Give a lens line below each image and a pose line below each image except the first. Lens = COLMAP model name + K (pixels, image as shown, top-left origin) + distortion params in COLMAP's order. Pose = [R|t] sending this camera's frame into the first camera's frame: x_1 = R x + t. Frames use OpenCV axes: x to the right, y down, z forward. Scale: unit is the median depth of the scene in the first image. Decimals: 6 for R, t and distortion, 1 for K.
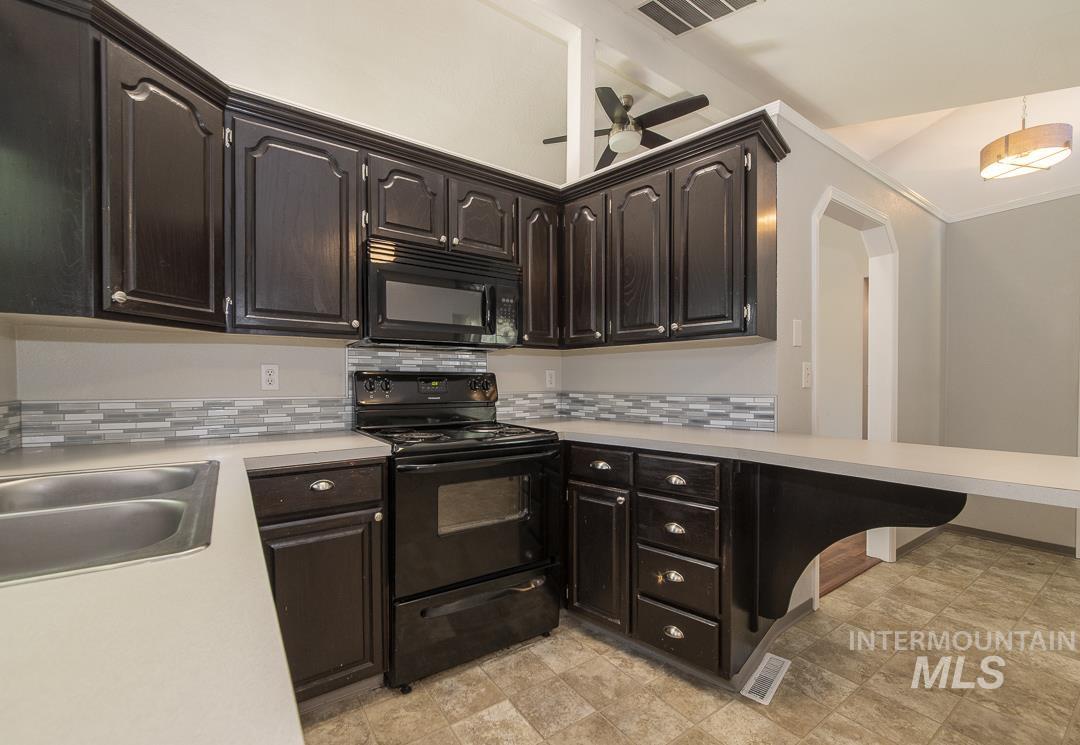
lens RADIAL K [[448.6, 0, 531.4], [0, 448.6, 388.8], [0, 0, 1]] dist [-0.003844, 0.000500]
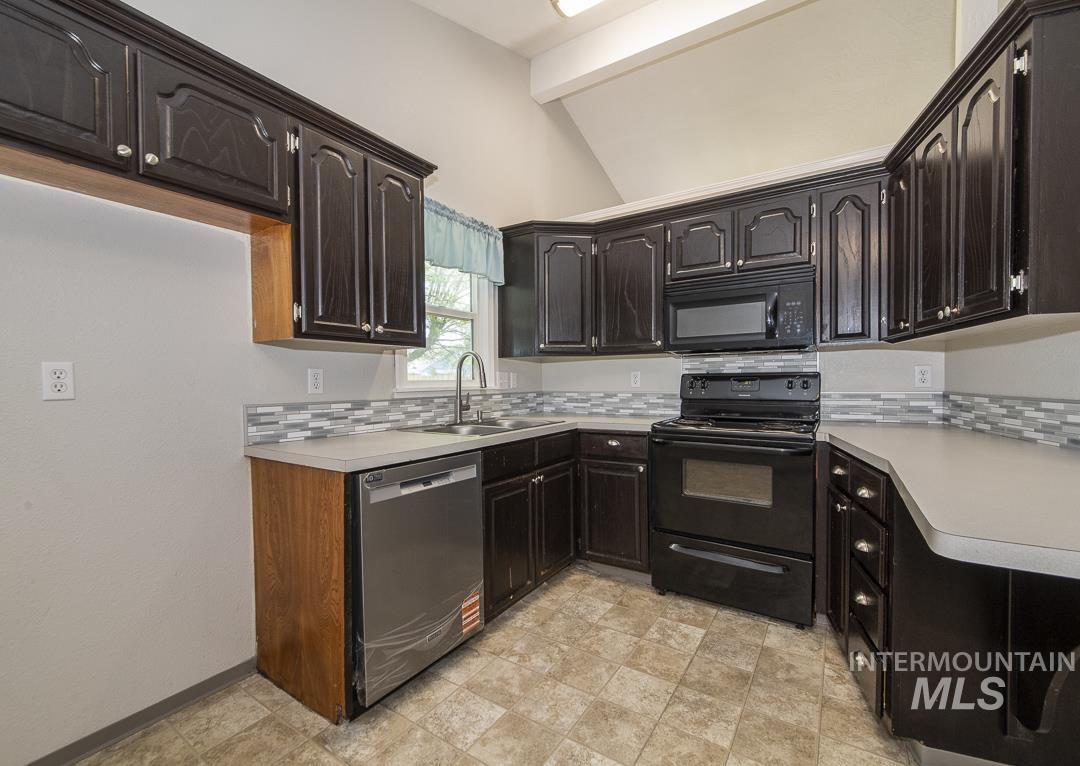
lens RADIAL K [[463.6, 0, 531.9], [0, 463.6, 390.2], [0, 0, 1]] dist [0.000555, 0.000058]
pose [[0.383708, 0.015084, -0.923331, 0.844135], [-0.005206, 0.999886, 0.014171, -0.008411], [0.923440, -0.000631, 0.383743, 0.025772]]
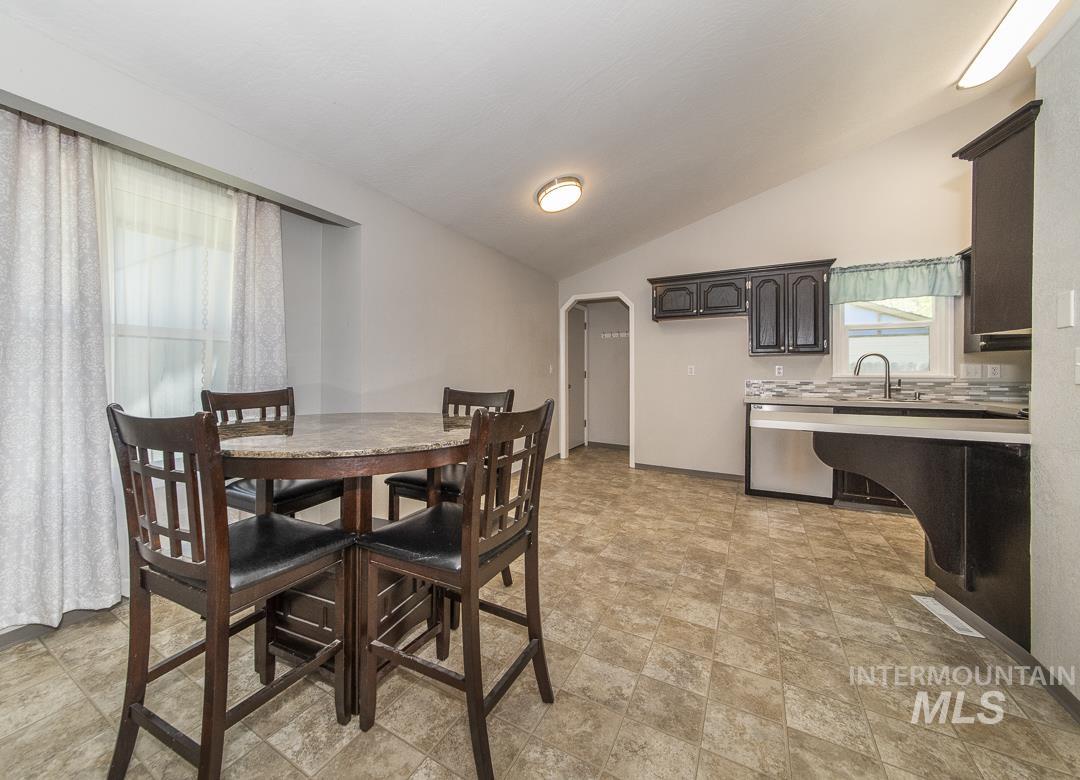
lens RADIAL K [[435.1, 0, 506.3], [0, 435.1, 370.8], [0, 0, 1]] dist [0.001482, -0.000042]
pose [[-0.897024, -0.000662, -0.441982, 2.004502], [-0.006345, 0.999915, 0.011378, -0.030791], [0.441937, 0.013010, -0.896952, 1.438891]]
